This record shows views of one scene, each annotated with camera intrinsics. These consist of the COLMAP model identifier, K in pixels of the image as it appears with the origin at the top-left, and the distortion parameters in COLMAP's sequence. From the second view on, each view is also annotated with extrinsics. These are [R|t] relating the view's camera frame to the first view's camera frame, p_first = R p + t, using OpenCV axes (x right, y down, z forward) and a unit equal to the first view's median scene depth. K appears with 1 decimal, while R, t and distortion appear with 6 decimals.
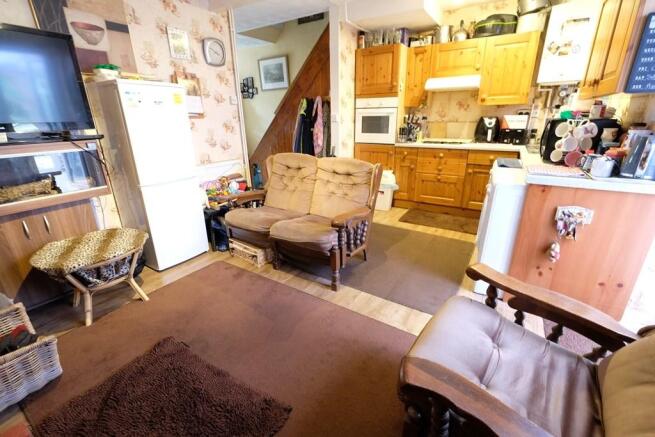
lens RADIAL K [[288.6, 0, 327.3], [0, 288.6, 217.8], [0, 0, 1]] dist [0.000402, 0.000020]
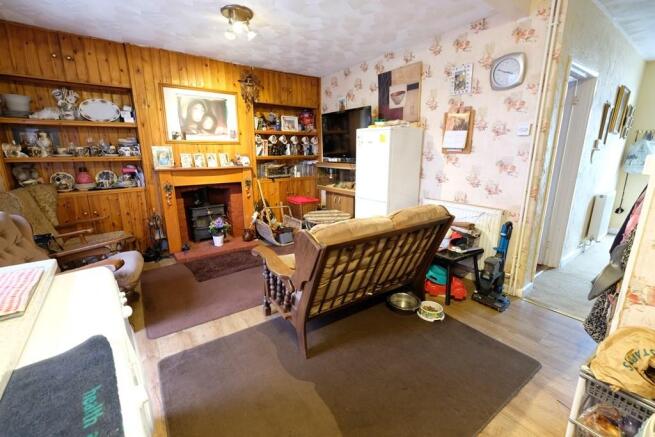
lens RADIAL K [[288.6, 0, 327.5], [0, 288.6, 218.6], [0, 0, 1]] dist [0.000402, 0.000020]
pose [[-0.378701, 0.226854, -0.897287, 0.757047], [-0.302092, 0.886099, 0.351524, -0.462479], [0.874829, 0.404186, -0.267035, 1.243847]]
